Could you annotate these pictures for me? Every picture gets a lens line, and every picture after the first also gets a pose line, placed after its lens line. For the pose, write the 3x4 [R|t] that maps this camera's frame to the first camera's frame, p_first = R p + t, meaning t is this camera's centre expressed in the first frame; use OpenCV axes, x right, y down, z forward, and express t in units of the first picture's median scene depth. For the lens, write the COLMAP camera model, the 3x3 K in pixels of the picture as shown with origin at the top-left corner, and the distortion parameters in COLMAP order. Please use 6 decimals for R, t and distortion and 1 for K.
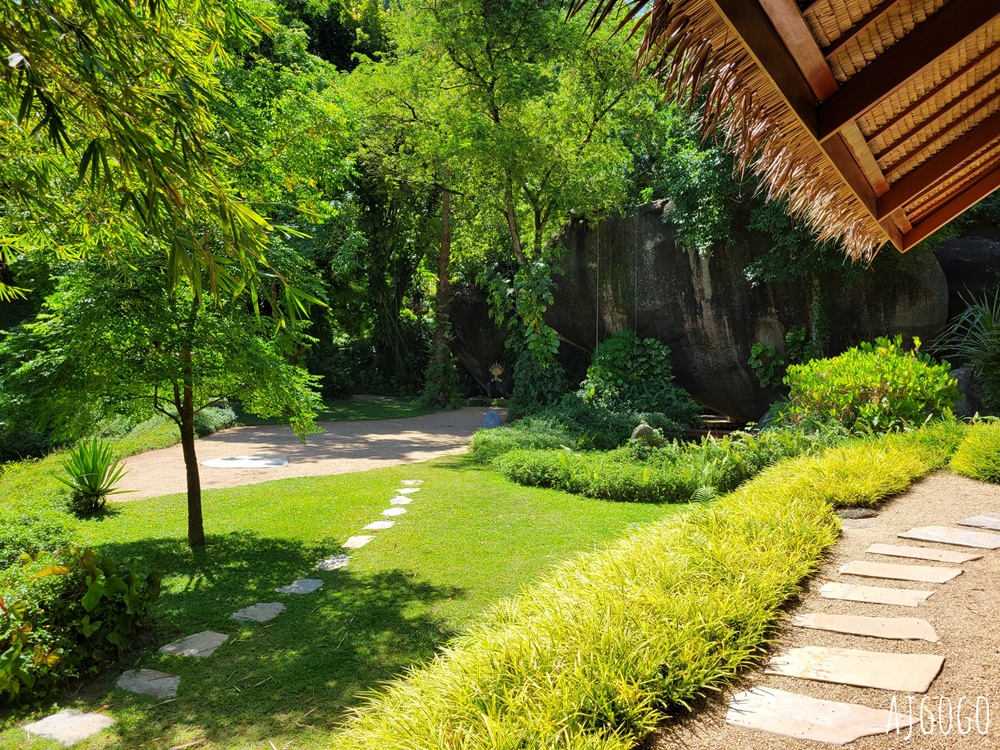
lens RADIAL K [[760.7, 0, 501.0], [0, 760.7, 376.1], [0, 0, 1]] dist [0.007185, -0.005081]
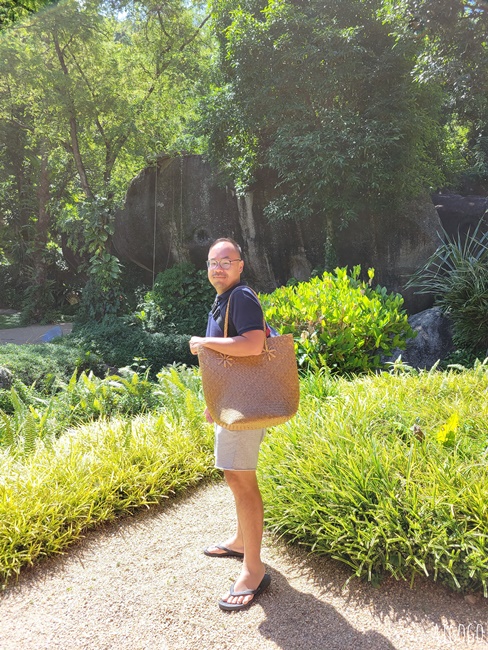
lens RADIAL K [[494.4, 0, 243.4], [0, 494.4, 324.1], [0, 0, 1]] dist [0.007185, -0.005081]
pose [[0.996425, 0.041062, 0.073835, 0.211590], [-0.044084, 0.998236, 0.039771, -0.000026], [-0.072072, -0.042884, 0.996477, 0.249778]]
